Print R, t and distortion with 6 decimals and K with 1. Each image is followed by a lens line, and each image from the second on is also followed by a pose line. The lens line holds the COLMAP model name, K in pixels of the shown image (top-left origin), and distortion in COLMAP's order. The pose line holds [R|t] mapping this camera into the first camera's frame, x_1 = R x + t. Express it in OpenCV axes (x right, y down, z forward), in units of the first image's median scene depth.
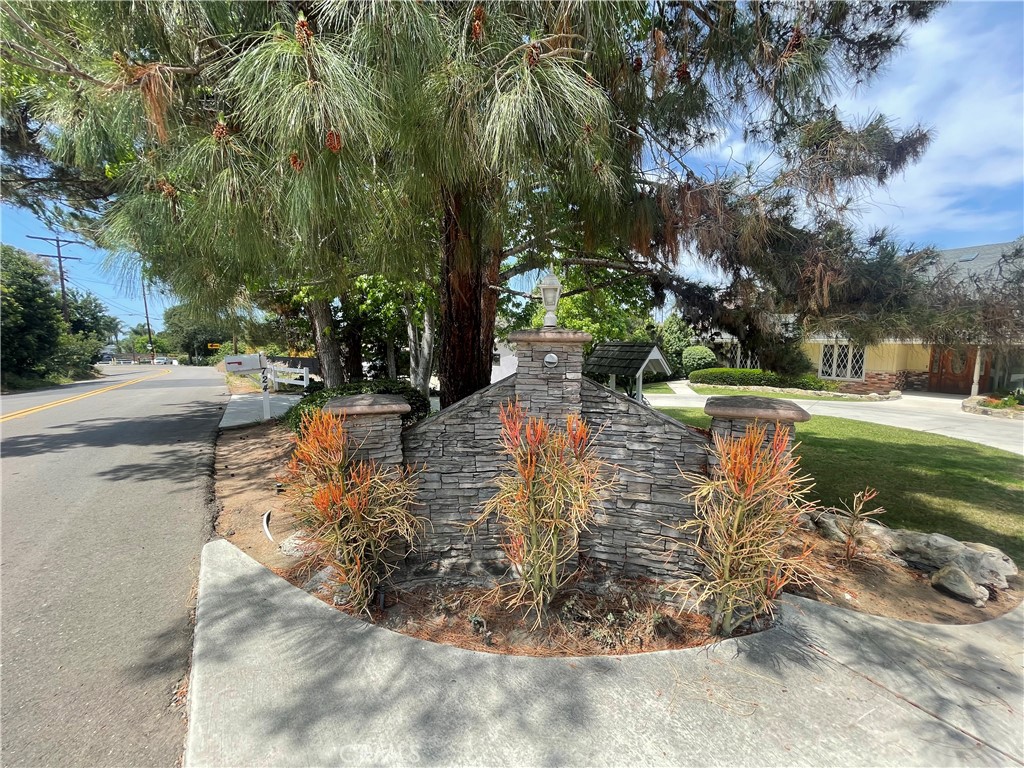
lens RADIAL K [[410.5, 0, 512.8], [0, 410.5, 385.6], [0, 0, 1]] dist [-0.000518, 0.000081]
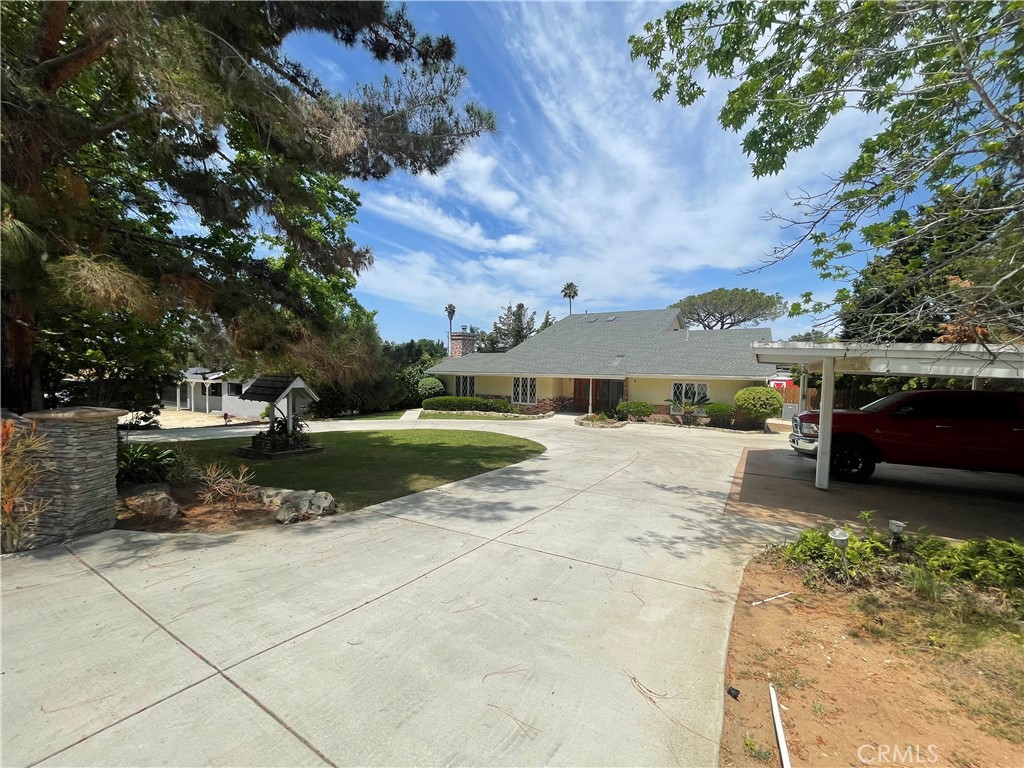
lens RADIAL K [[410.5, 0, 512.3], [0, 410.5, 379.3], [0, 0, 1]] dist [-0.000518, 0.000081]
pose [[0.904015, 0.010311, 0.427376, 0.177359], [0.028203, 0.996093, -0.083687, 0.013037], [-0.426569, 0.087708, 0.900193, -0.153168]]
